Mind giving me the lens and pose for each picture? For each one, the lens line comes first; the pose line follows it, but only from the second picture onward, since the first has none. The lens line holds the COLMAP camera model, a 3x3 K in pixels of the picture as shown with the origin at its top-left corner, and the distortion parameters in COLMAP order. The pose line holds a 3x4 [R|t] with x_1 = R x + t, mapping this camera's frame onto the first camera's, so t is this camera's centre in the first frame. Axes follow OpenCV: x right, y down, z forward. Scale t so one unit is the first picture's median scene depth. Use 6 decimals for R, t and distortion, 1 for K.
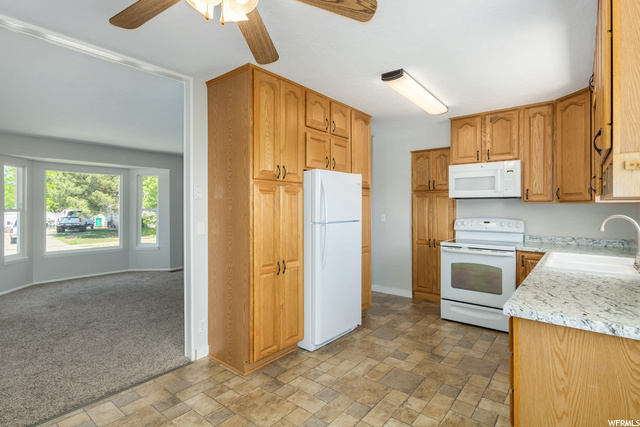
lens RADIAL K [[322.0, 0, 309.9], [0, 322.0, 206.2], [0, 0, 1]] dist [0.012324, -0.000070]
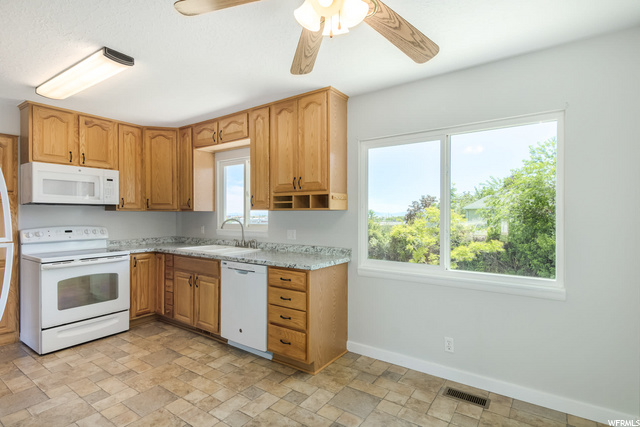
lens RADIAL K [[325.7, 0, 323.5], [0, 325.7, 212.6], [0, 0, 1]] dist [0.006186, -0.000832]
pose [[-0.102107, 0.005096, 0.994760, -0.487046], [-0.001515, 0.999985, -0.005278, 0.001796], [-0.994772, -0.002047, -0.102098, 0.417586]]
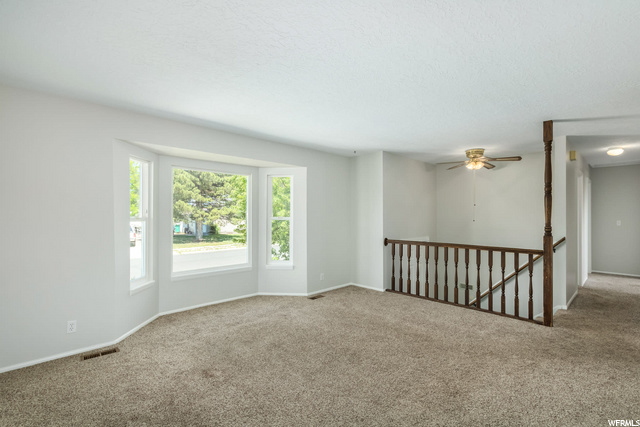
lens RADIAL K [[307.3, 0, 329.4], [0, 307.3, 217.4], [0, 0, 1]] dist [0.002943, -0.000028]
pose [[0.992922, 0.004169, -0.118693, -0.711523], [-0.003271, 0.999965, 0.007760, 0.002426], [0.118721, -0.007316, 0.992901, 0.636306]]
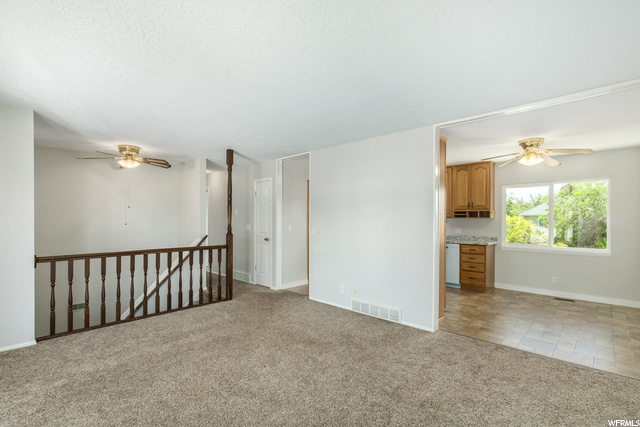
lens RADIAL K [[307.3, 0, 329.4], [0, 307.3, 217.4], [0, 0, 1]] dist [0.002943, -0.000028]
pose [[0.028648, 0.005938, 0.999572, -1.321646], [-0.007423, 0.999956, -0.005728, 0.000524], [-0.999562, -0.007256, 0.028691, 1.113032]]
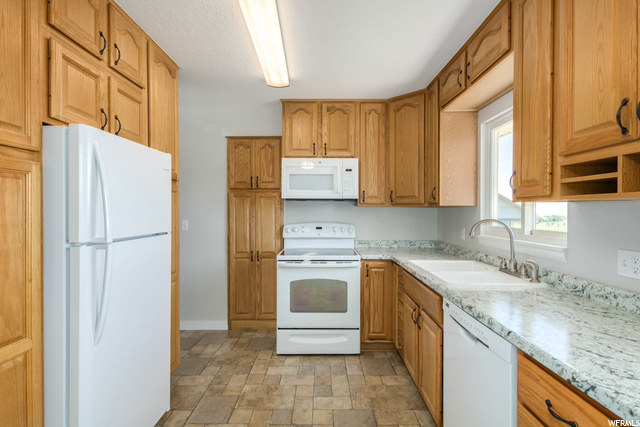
lens RADIAL K [[325.7, 0, 323.5], [0, 325.7, 212.6], [0, 0, 1]] dist [0.006186, -0.000832]
pose [[0.757294, -0.000678, 0.653074, -0.018026], [-0.005104, 0.999963, 0.006956, 0.003074], [-0.653055, -0.008601, 0.757262, 0.360790]]
